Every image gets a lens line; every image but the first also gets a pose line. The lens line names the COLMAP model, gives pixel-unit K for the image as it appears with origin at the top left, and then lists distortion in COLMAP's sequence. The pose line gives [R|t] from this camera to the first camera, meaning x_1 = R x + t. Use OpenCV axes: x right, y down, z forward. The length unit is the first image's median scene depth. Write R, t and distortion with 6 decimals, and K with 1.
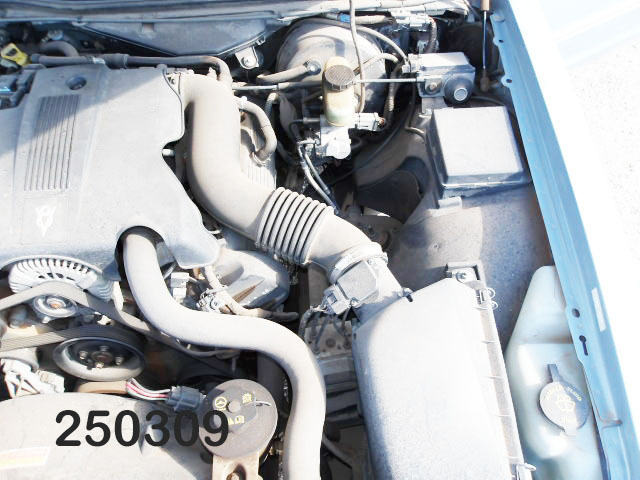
lens RADIAL K [[507.0, 0, 320.4], [0, 507.0, 240.0], [0, 0, 1]] dist [-0.012526, -0.007754]
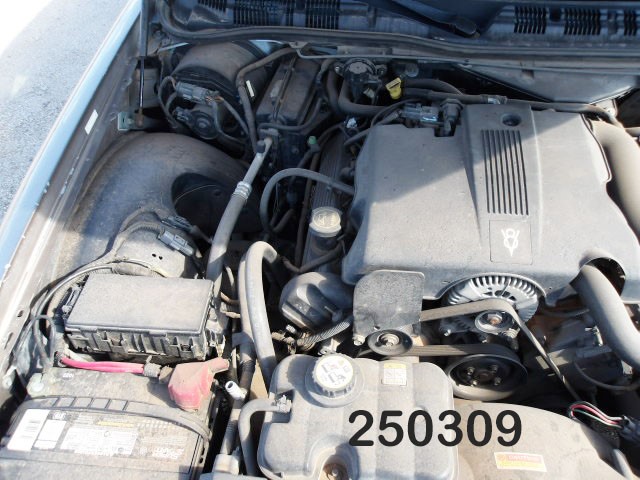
lens RADIAL K [[507.0, 0, 319.9], [0, 507.0, 240.4], [0, 0, 1]] dist [-0.012526, -0.007754]
pose [[0.986130, 0.115172, -0.119509, -0.711906], [-0.124101, 0.989787, -0.070153, 0.074149], [0.110209, 0.084011, 0.990351, -0.108867]]
